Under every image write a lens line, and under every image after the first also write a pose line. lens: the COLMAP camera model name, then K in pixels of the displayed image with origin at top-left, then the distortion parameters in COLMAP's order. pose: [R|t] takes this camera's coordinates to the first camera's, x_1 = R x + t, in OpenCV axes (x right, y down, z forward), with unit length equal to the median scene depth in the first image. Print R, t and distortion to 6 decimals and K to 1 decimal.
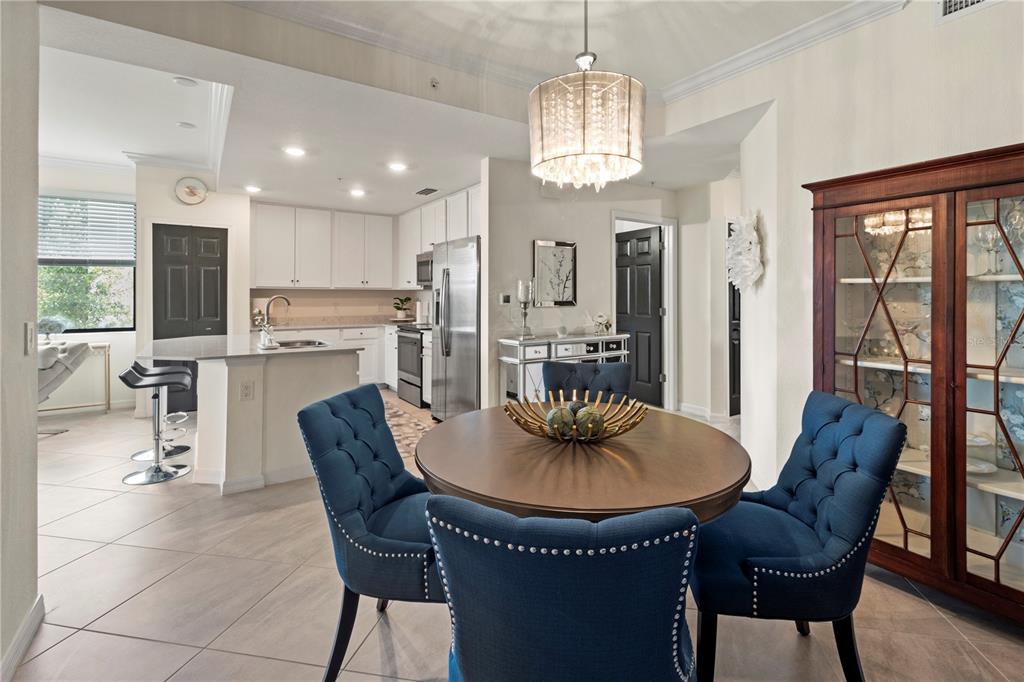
lens RADIAL K [[481.5, 0, 532.7], [0, 481.5, 294.7], [0, 0, 1]] dist [0.002387, -0.001414]
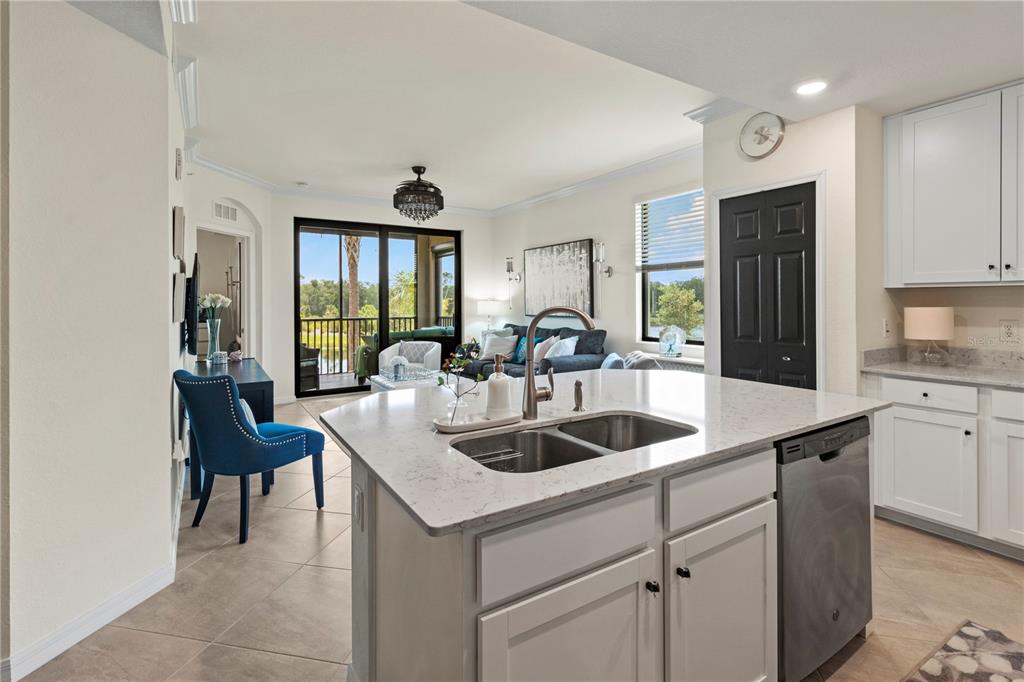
lens RADIAL K [[481.5, 0, 517.7], [0, 481.5, 302.6], [0, 0, 1]] dist [0.002387, -0.001414]
pose [[-0.038684, 0.002652, -0.999248, -0.073945], [0.009296, 0.999954, 0.002294, -0.003077], [0.999208, -0.009200, -0.038707, 0.695759]]
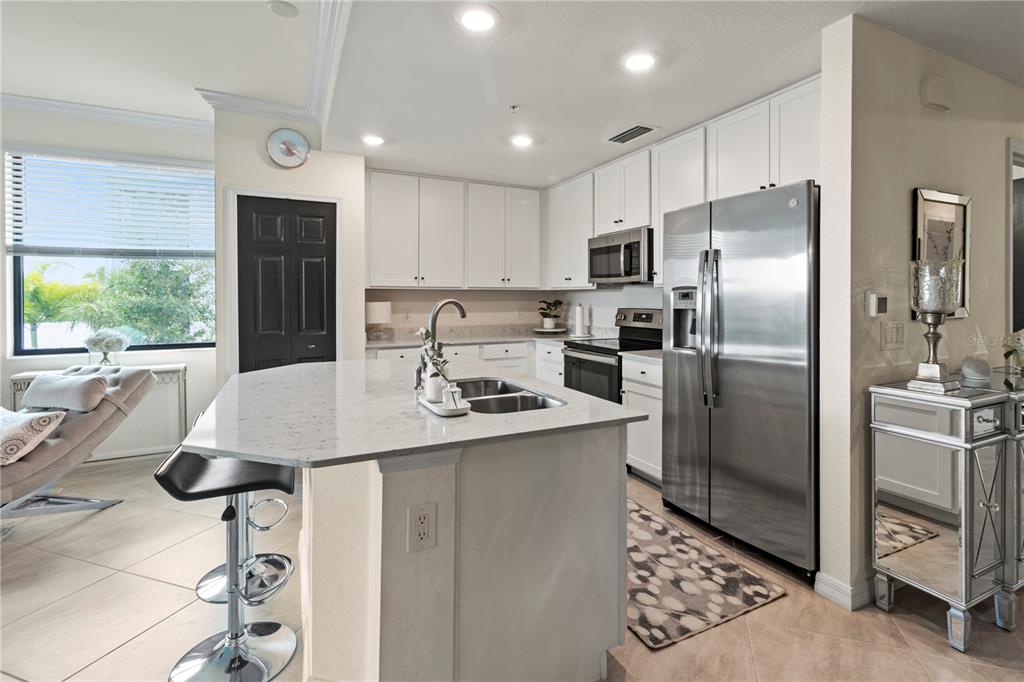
lens RADIAL K [[481.5, 0, 532.5], [0, 481.5, 297.1], [0, 0, 1]] dist [0.002387, -0.001414]
pose [[0.990720, -0.003337, -0.135878, -0.262954], [0.003563, 0.999993, 0.001419, -0.000705], [0.135873, -0.001890, 0.990725, 0.355461]]
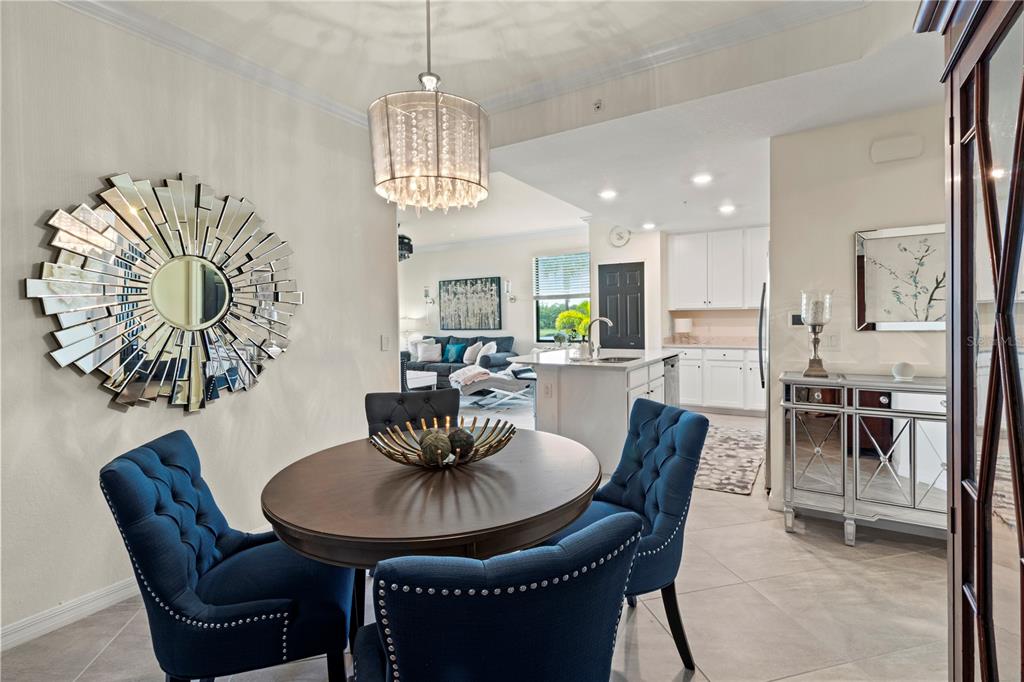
lens RADIAL K [[481.5, 0, 525.7], [0, 481.5, 325.6], [0, 0, 1]] dist [0.002387, -0.001414]
pose [[0.412177, 0.005791, -0.911086, 0.345867], [0.018313, 0.999725, 0.014639, -0.000379], [0.910920, -0.022719, 0.411957, 0.239006]]
